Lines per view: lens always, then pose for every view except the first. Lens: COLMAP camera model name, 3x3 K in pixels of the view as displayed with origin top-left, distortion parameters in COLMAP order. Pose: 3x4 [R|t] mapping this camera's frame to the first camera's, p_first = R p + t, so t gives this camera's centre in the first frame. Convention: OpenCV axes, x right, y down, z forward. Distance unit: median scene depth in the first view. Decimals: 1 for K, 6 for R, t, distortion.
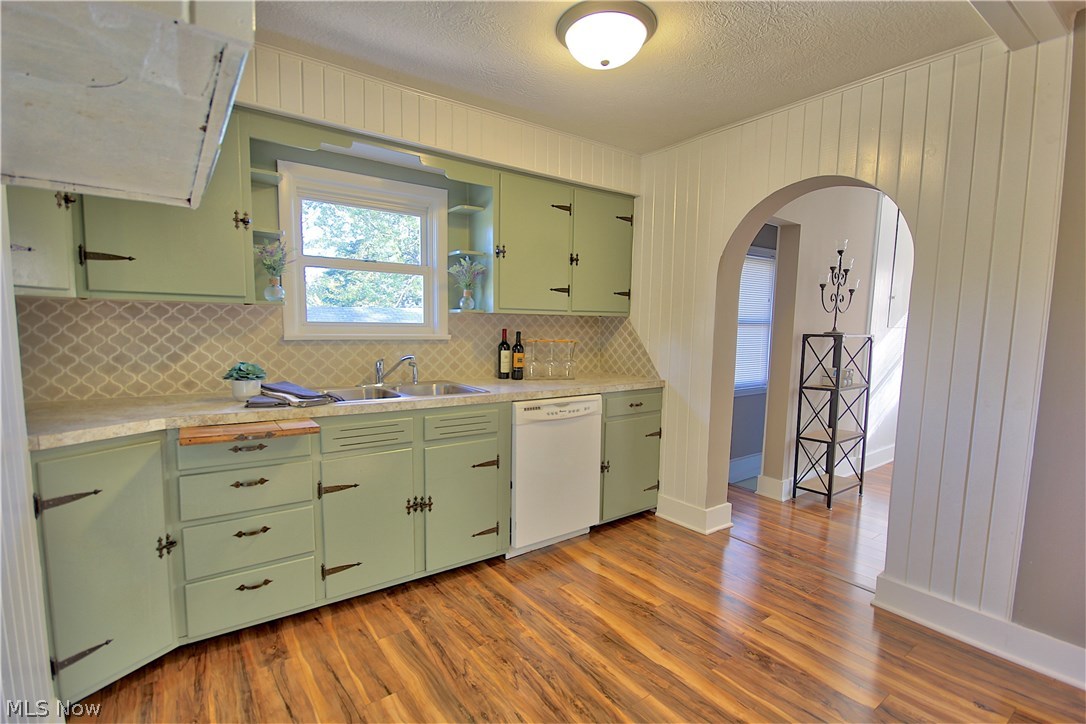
lens RADIAL K [[501.2, 0, 540.4], [0, 501.2, 378.2], [0, 0, 1]] dist [-0.003703, -0.005748]
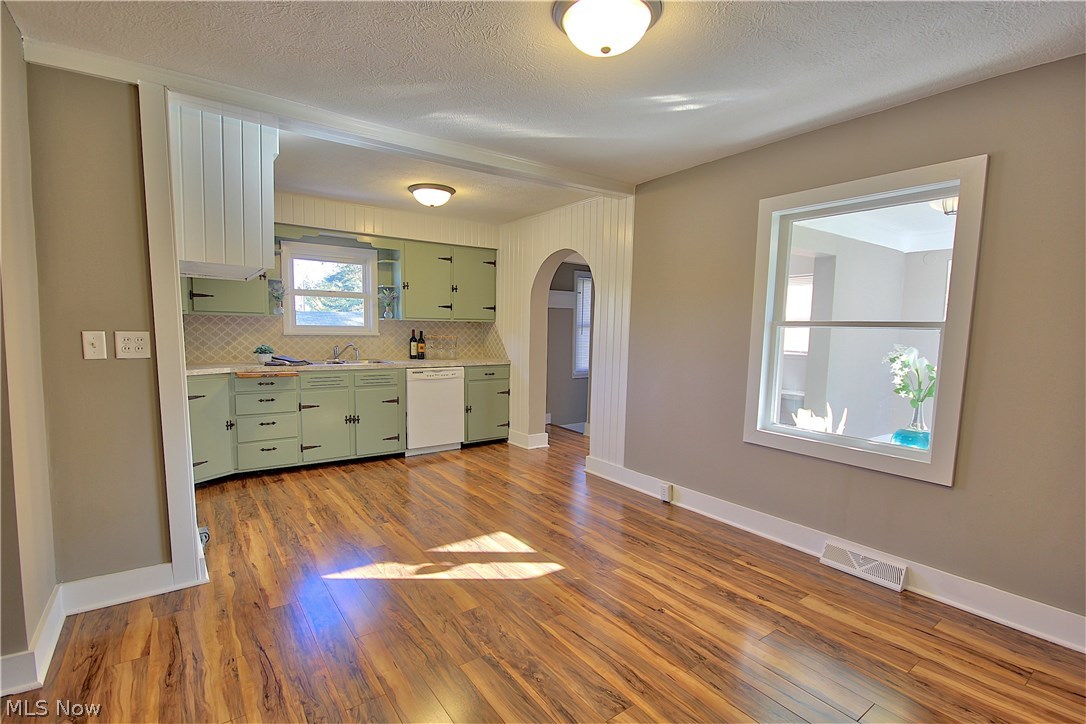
lens RADIAL K [[501.2, 0, 540.4], [0, 501.2, 378.2], [0, 0, 1]] dist [-0.003703, -0.005748]
pose [[0.999988, 0.001853, -0.004463, 0.400938], [-0.001879, 0.999982, -0.005690, 0.082670], [0.004452, 0.005698, 0.999974, -0.760545]]
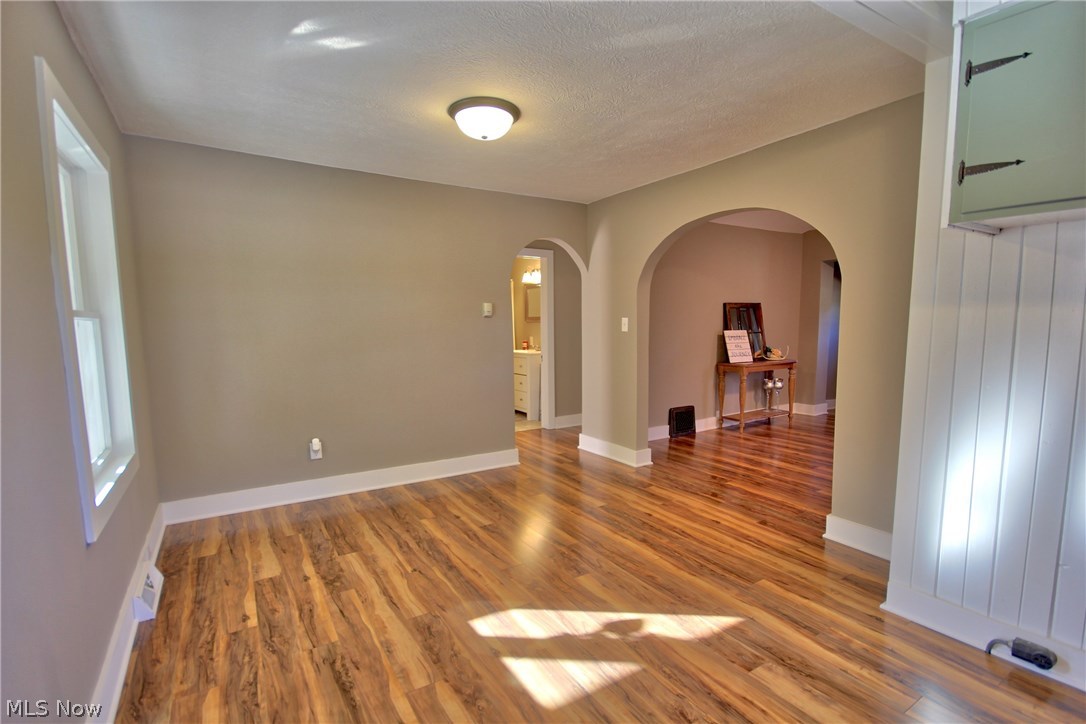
lens RADIAL K [[501.2, 0, 540.4], [0, 501.2, 378.2], [0, 0, 1]] dist [-0.003703, -0.005748]
pose [[-0.997574, -0.015417, 0.067879, 0.305902], [-0.000136, 0.975597, 0.219571, -0.091071], [-0.069608, 0.219029, -0.973232, 0.828874]]
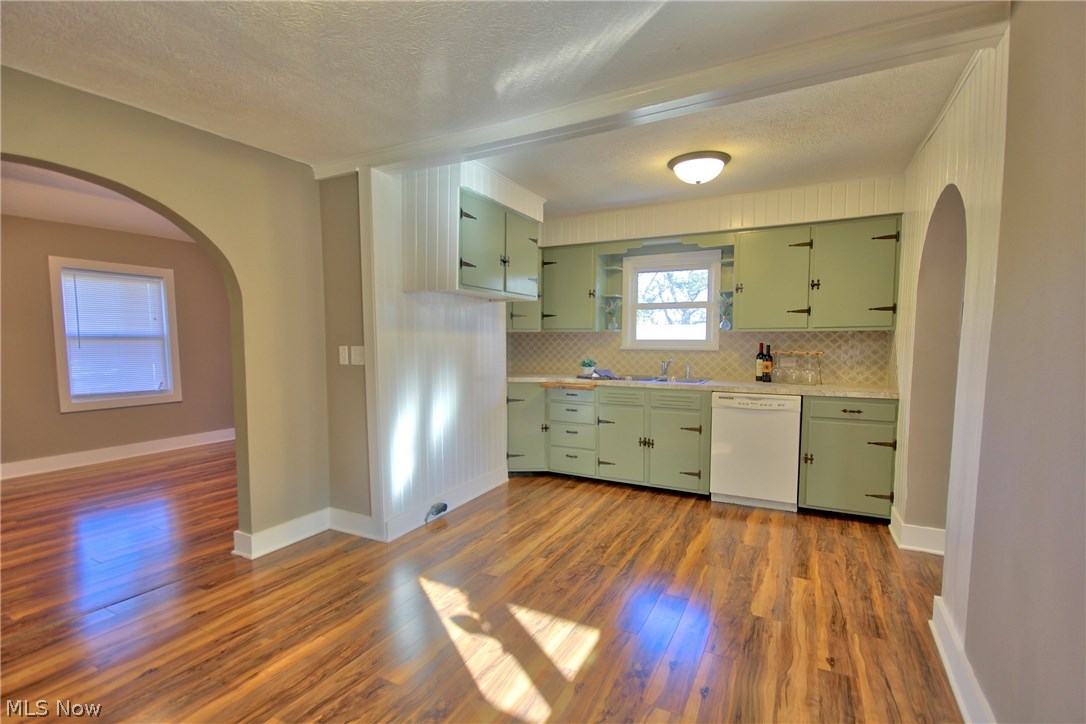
lens RADIAL K [[501.2, 0, 540.4], [0, 501.2, 378.2], [0, 0, 1]] dist [-0.003703, -0.005748]
pose [[0.438534, 0.055694, -0.896987, 0.940237], [-0.086310, 0.996075, 0.019650, 0.019812], [0.894561, 0.068802, 0.441619, -0.105251]]
